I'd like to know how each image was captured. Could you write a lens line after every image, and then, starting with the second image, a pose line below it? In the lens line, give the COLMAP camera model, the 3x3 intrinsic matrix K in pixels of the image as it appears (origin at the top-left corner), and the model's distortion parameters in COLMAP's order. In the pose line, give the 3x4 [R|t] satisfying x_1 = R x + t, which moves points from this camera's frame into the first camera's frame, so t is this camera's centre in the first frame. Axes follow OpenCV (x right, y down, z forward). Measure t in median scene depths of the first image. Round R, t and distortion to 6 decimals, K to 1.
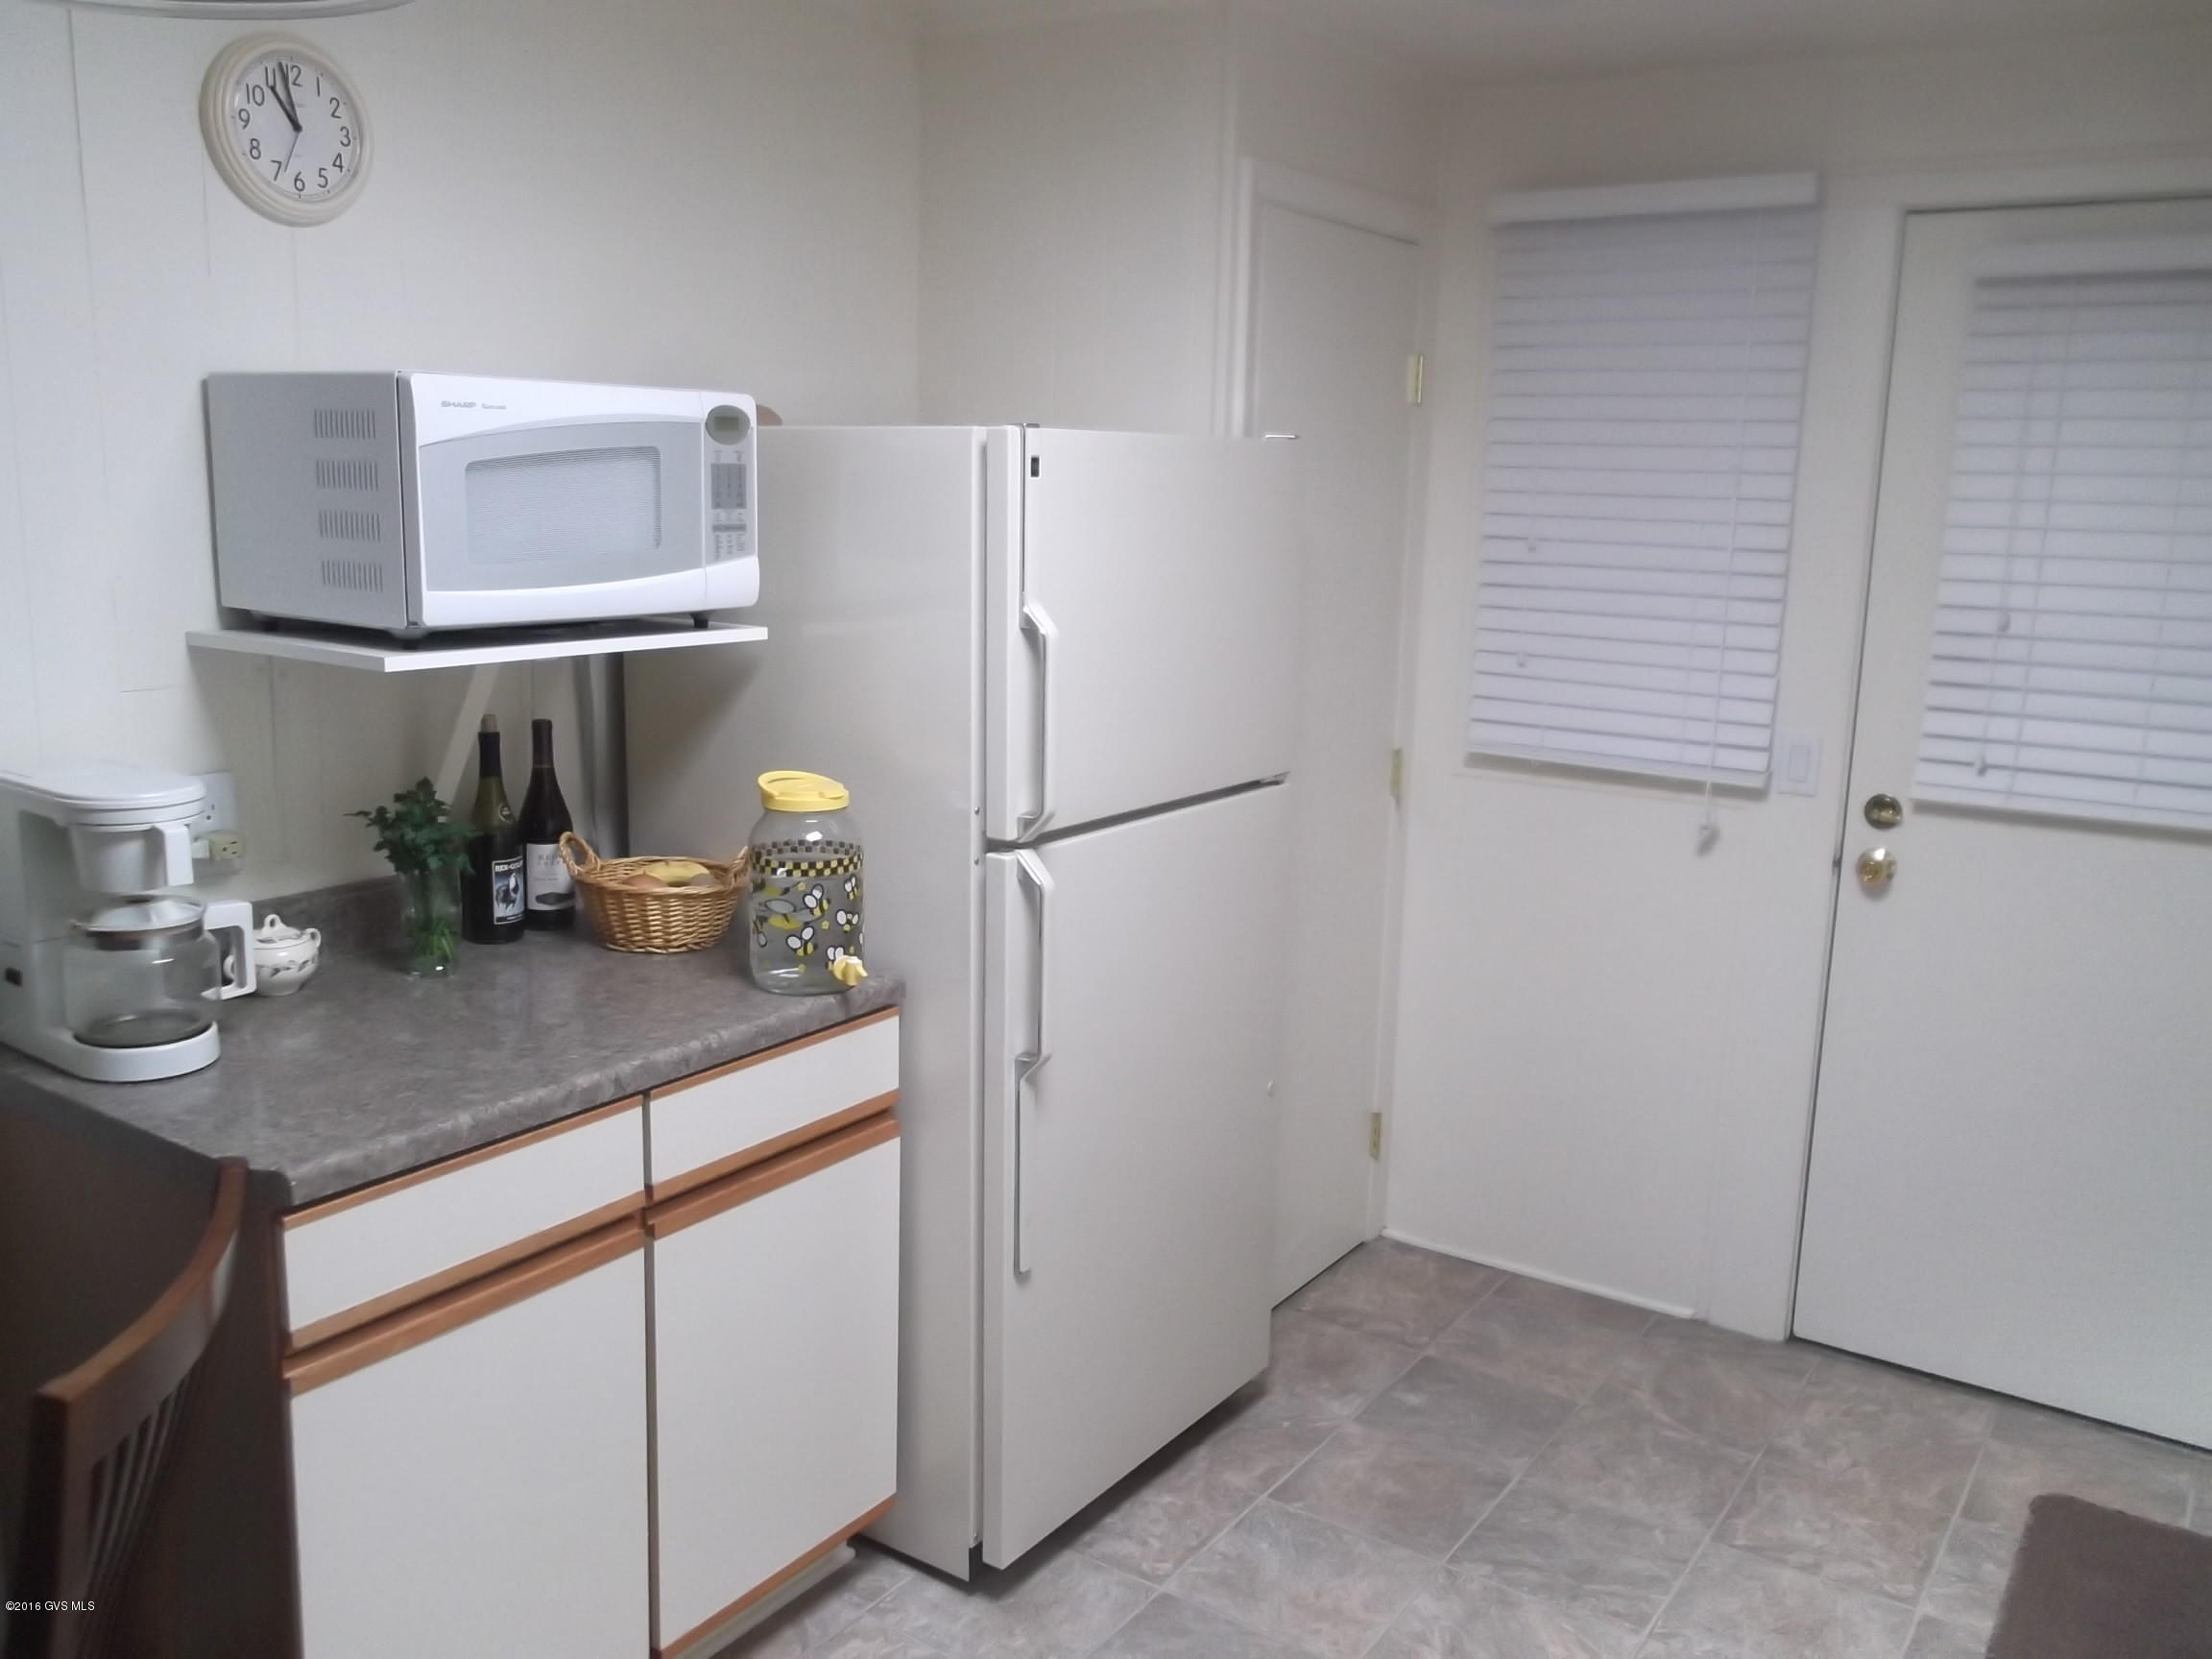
lens RADIAL K [[1811.5, 0, 1106.0], [0, 1811.5, 829.5], [0, 0, 1]] dist [-0.009226, 0.009885]
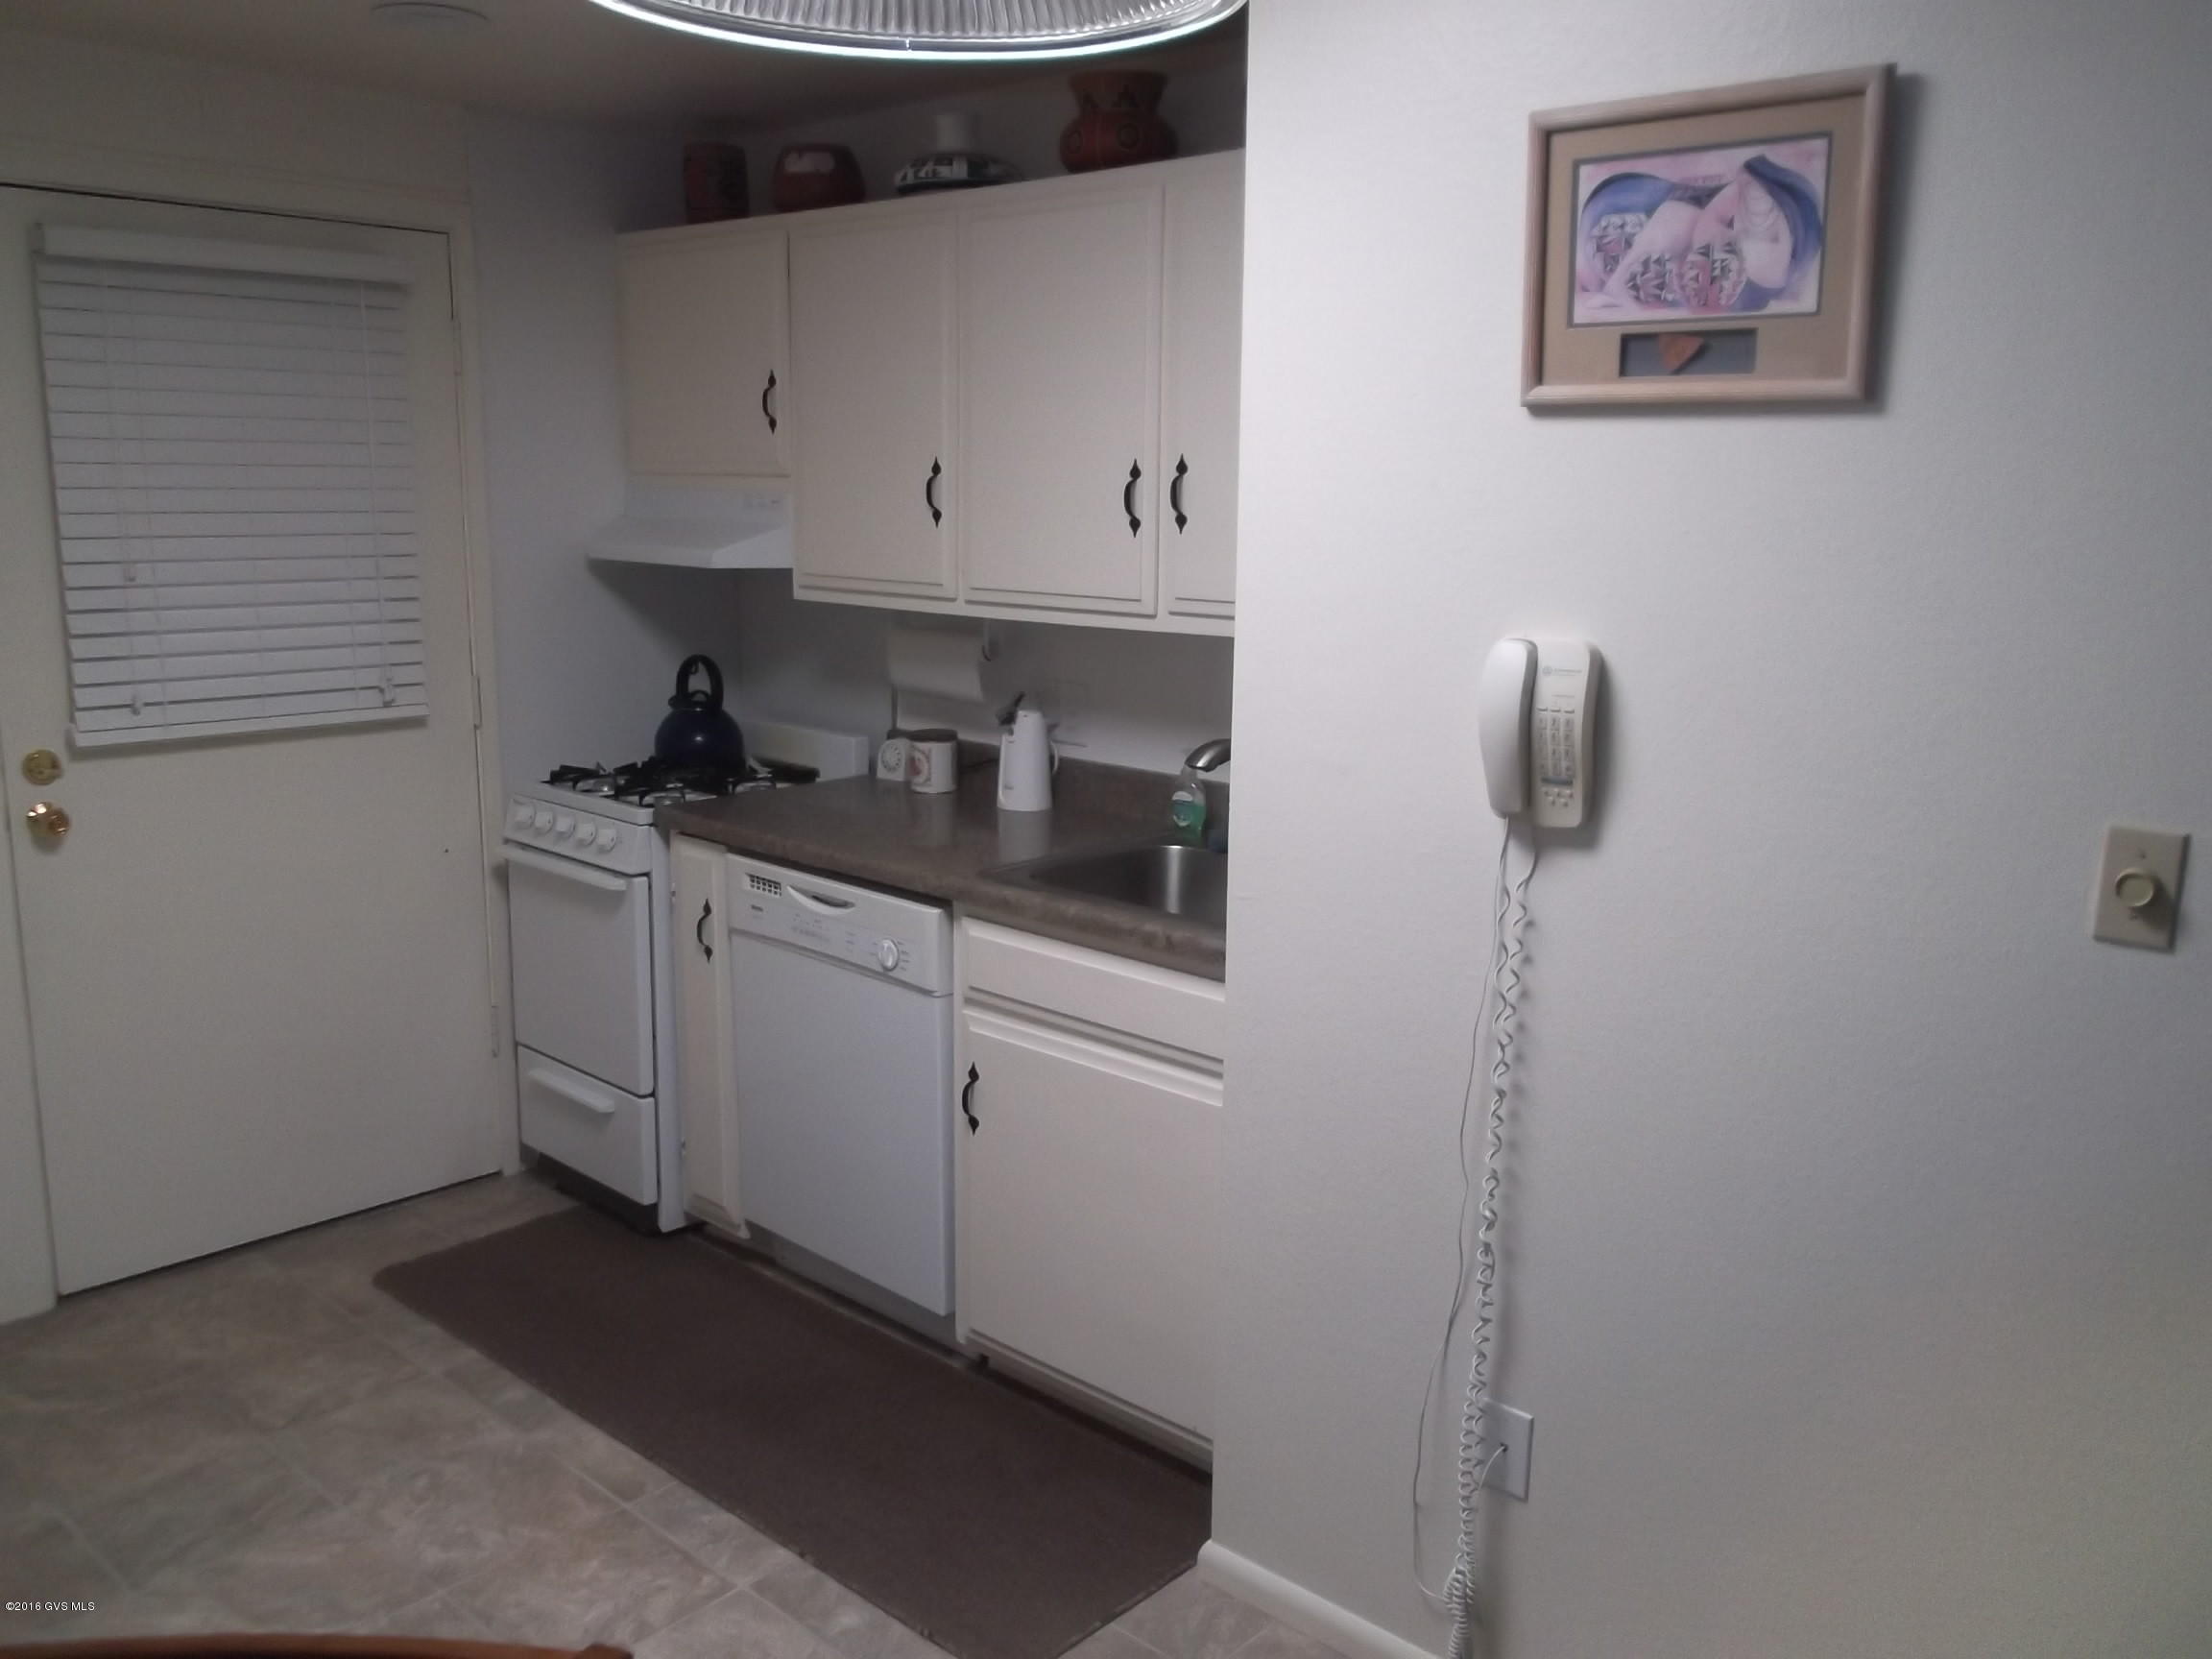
lens RADIAL K [[1811.5, 0, 1106.0], [0, 1811.5, 829.5], [0, 0, 1]] dist [-0.009226, 0.009885]
pose [[0.145732, -0.210290, 0.966716, -0.534064], [0.176769, 0.966959, 0.183695, -0.063212], [-0.973404, 0.144115, 0.178089, 0.255700]]
